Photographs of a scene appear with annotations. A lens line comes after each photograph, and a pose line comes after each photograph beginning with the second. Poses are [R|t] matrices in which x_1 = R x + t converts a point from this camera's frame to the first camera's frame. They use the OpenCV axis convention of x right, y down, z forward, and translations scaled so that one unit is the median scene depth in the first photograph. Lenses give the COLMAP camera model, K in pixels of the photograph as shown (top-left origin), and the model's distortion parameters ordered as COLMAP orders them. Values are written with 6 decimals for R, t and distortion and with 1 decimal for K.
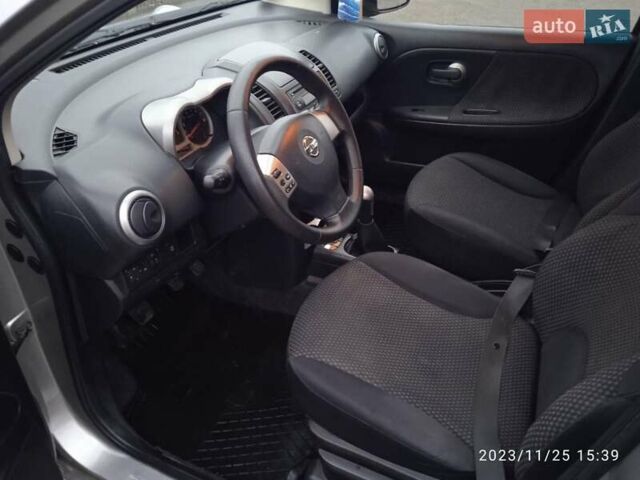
lens RADIAL K [[518.6, 0, 320.0], [0, 518.6, 240.0], [0, 0, 1]] dist [0.076409, -0.107821]
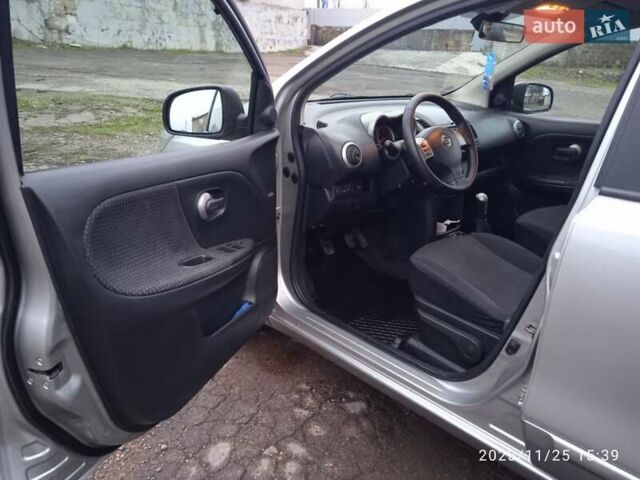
lens RADIAL K [[518.6, 0, 320.0], [0, 518.6, 240.0], [0, 0, 1]] dist [0.076409, -0.107821]
pose [[0.933301, 0.158128, -0.322406, 0.205467], [-0.235467, 0.947349, -0.216992, 0.621724], [0.271118, 0.278435, 0.921395, -0.668954]]
